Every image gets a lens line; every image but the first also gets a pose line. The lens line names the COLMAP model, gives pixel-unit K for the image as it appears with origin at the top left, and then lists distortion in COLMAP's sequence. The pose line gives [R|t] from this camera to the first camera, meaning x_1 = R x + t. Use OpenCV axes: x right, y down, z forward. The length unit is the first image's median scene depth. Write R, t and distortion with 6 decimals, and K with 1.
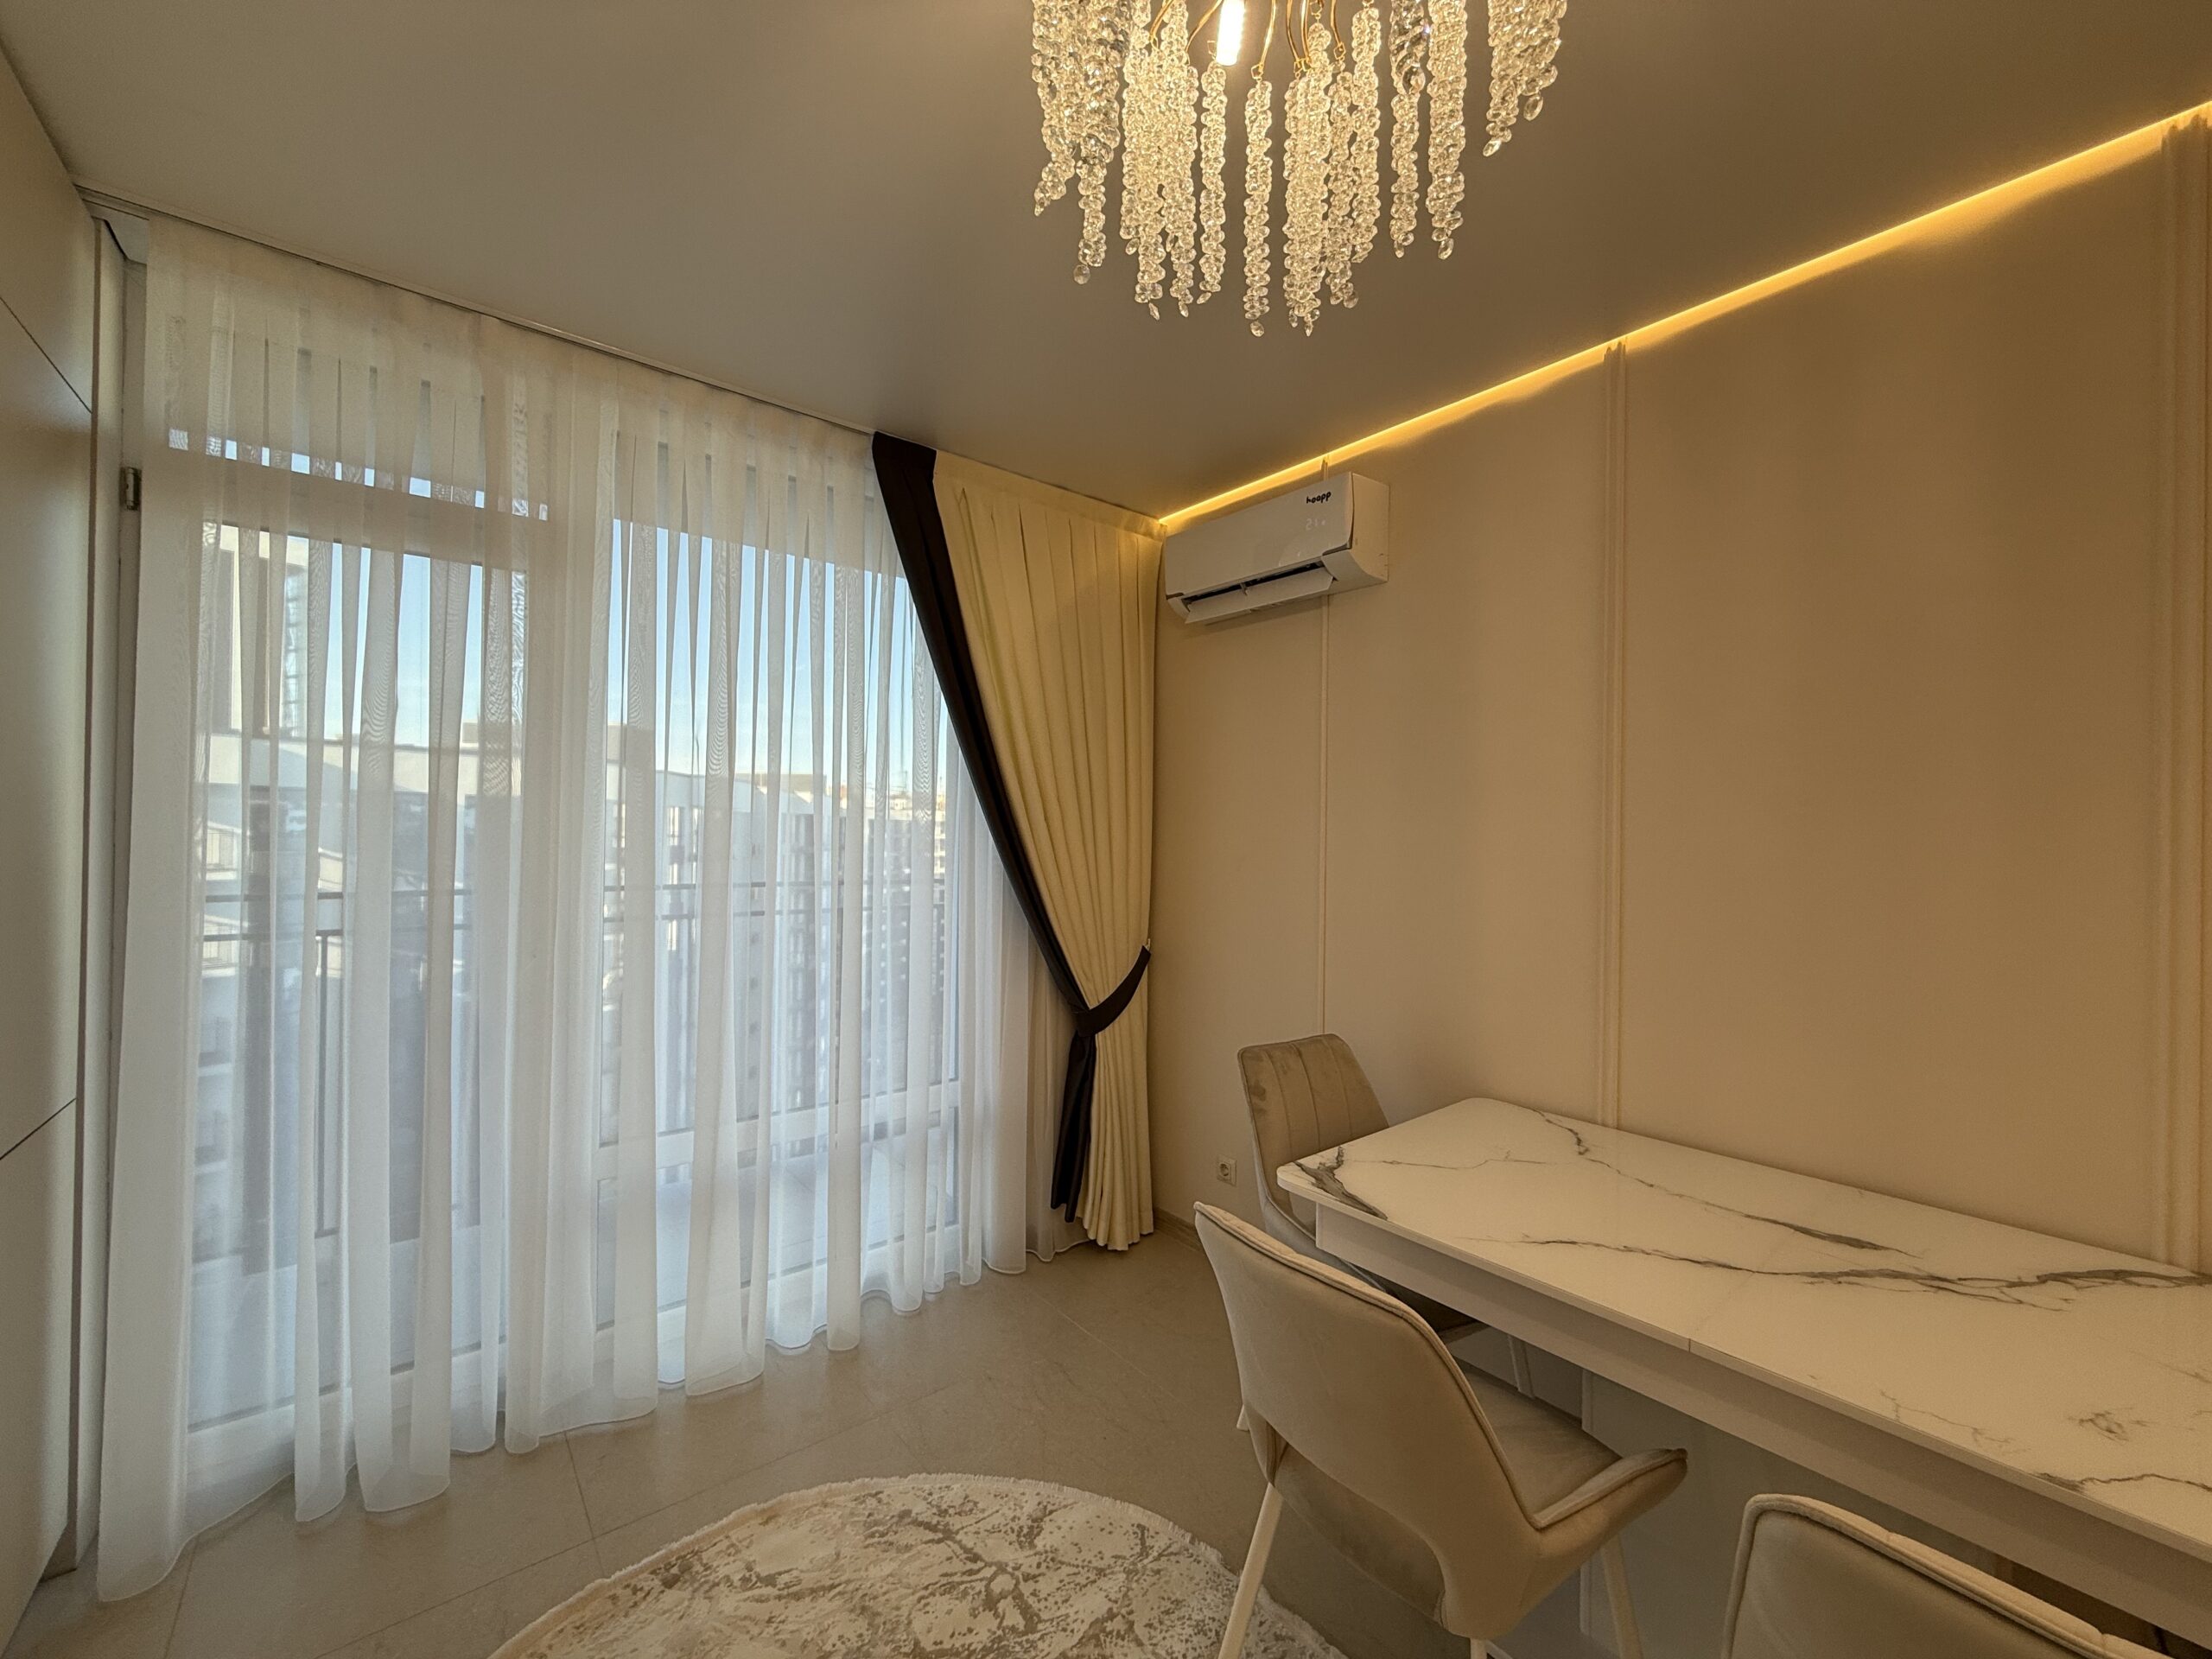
lens RADIAL K [[882.7, 0, 1099.4], [0, 882.7, 830.4], [0, 0, 1]] dist [-0.001300, 0.000092]
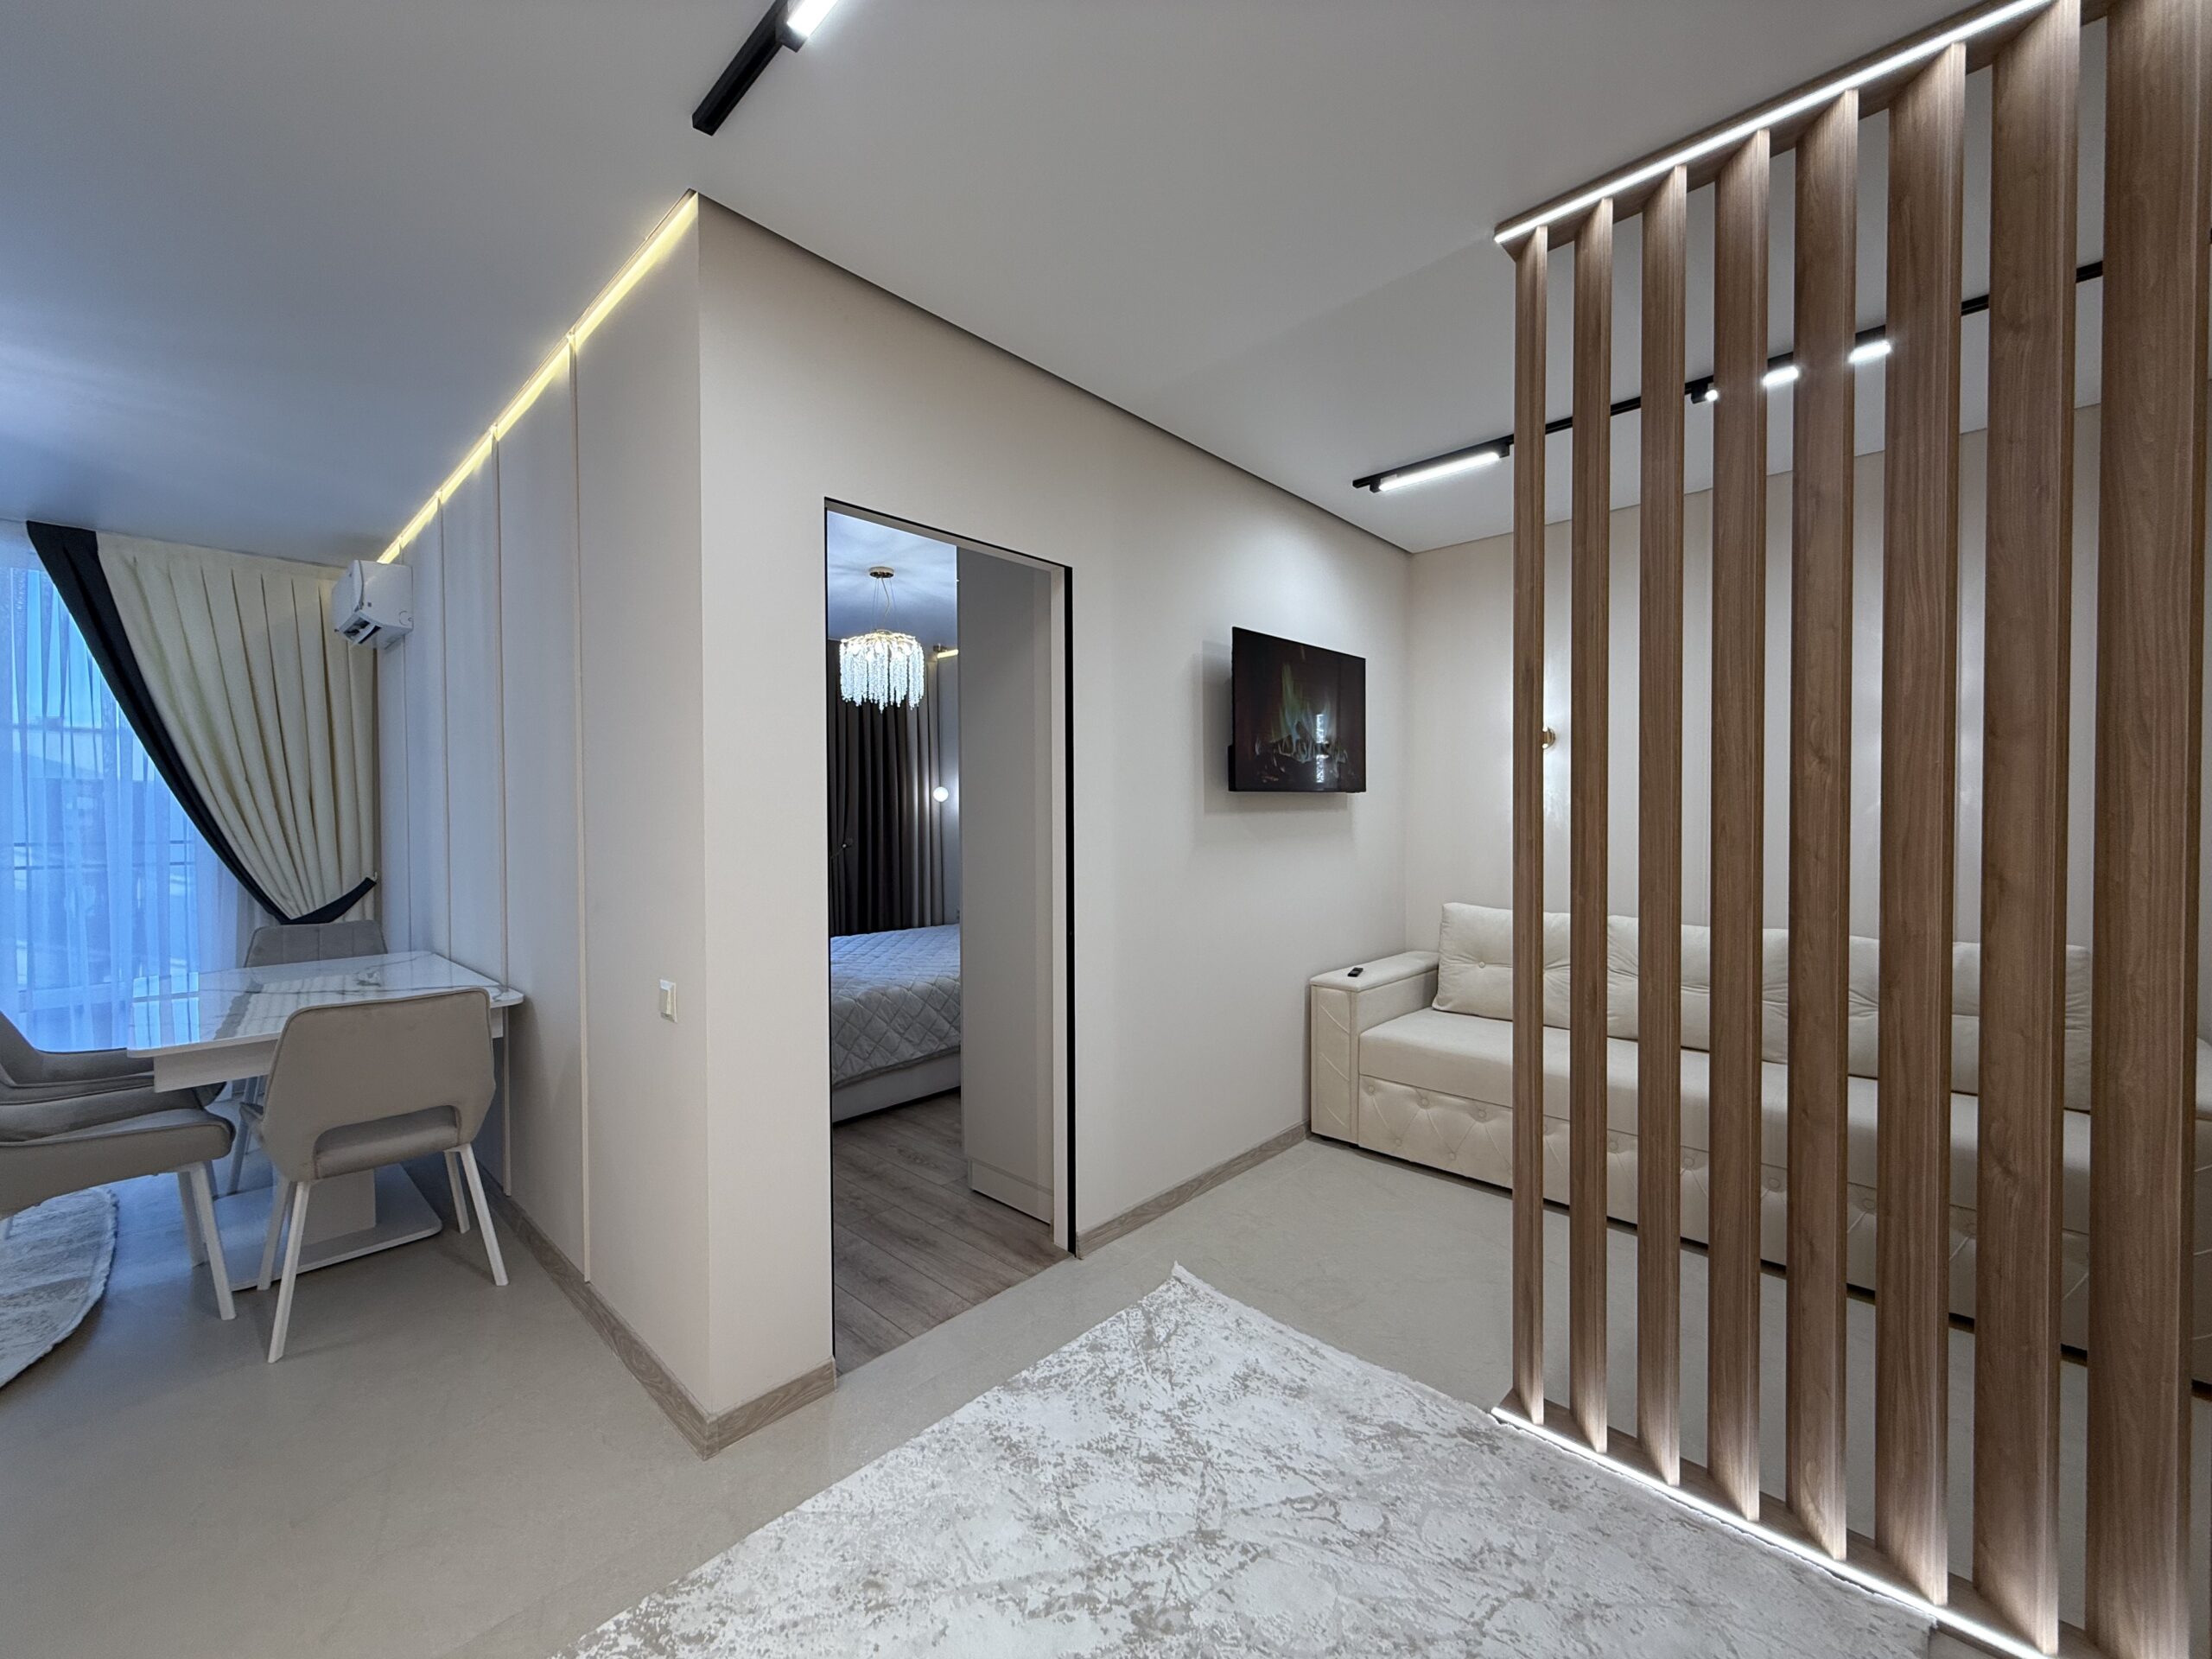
lens RADIAL K [[879.0, 0, 1097.7], [0, 879.0, 828.8], [0, 0, 1]] dist [0.000053, -0.000185]
pose [[0.989341, -0.020772, 0.144126, 1.573116], [0.017566, 0.999570, 0.023480, 0.065971], [-0.144552, -0.020698, 0.989281, -0.869853]]
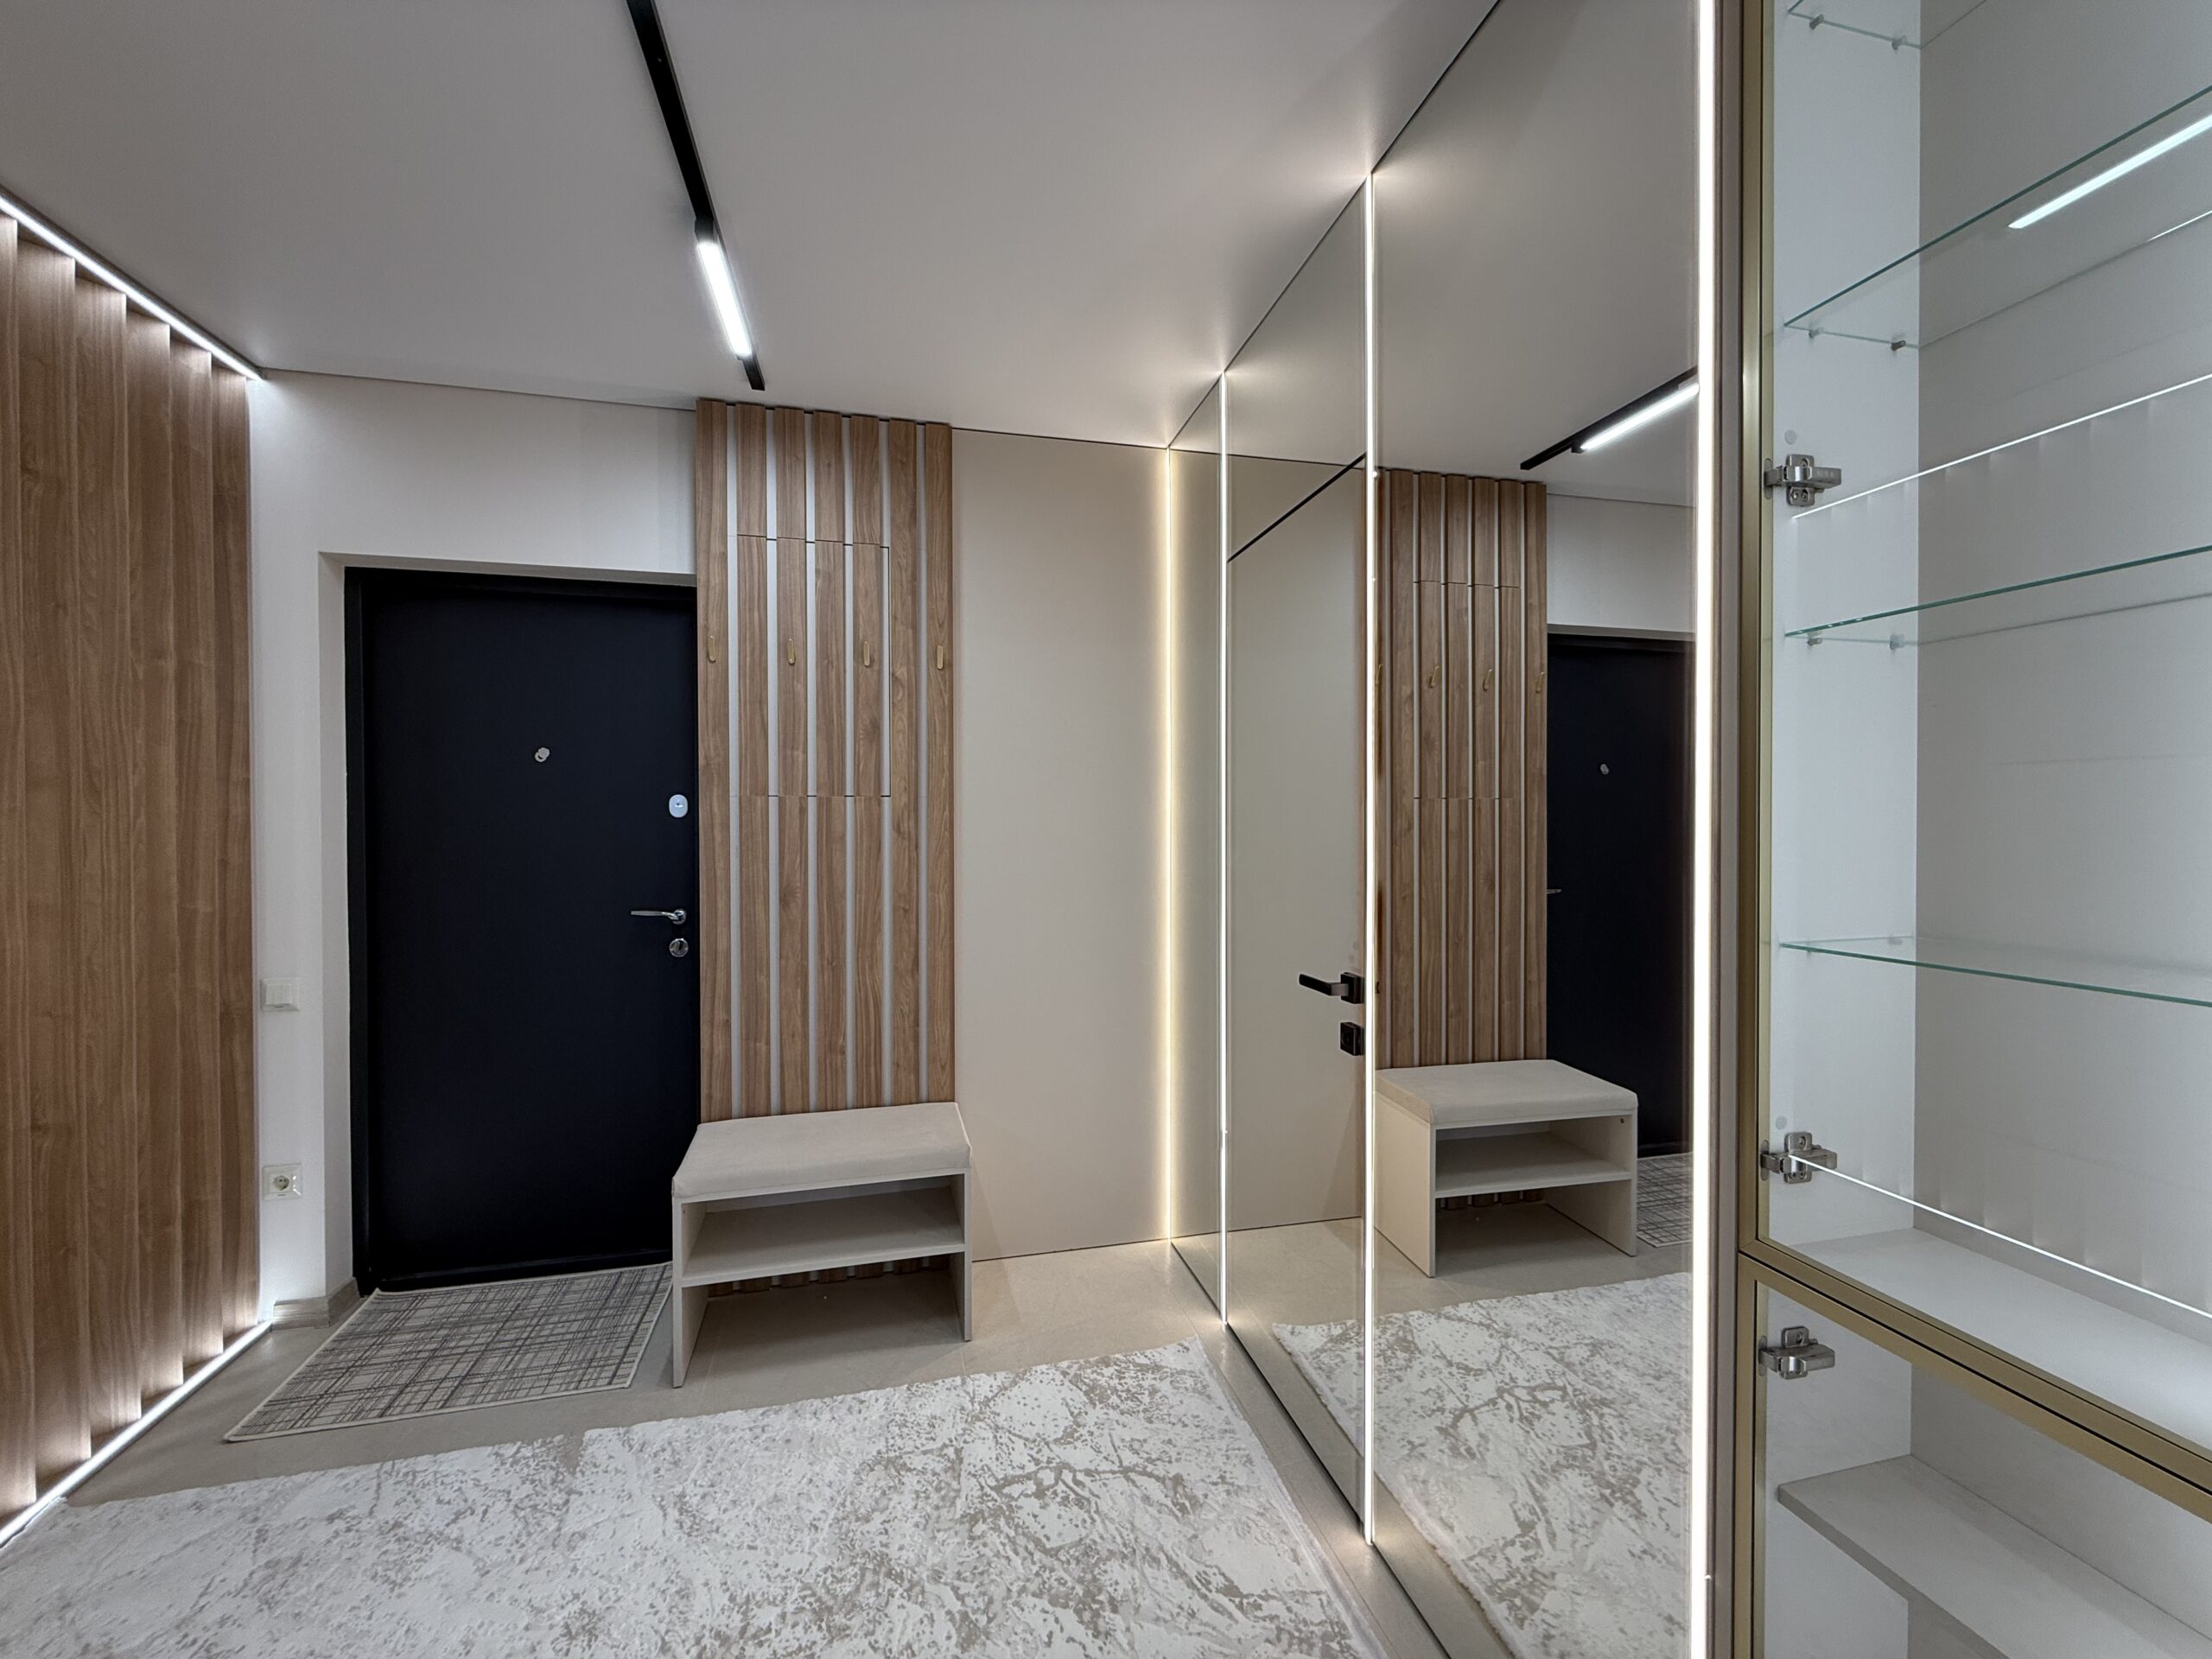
lens RADIAL K [[879.1, 0, 1098.7], [0, 879.1, 829.1], [0, 0, 1]] dist [-0.000569, -0.000068]
pose [[-0.910476, -0.018010, 0.413170, 1.049313], [-0.014305, 0.999825, 0.012059, 0.038850], [-0.413315, 0.005069, -0.910574, 0.060361]]
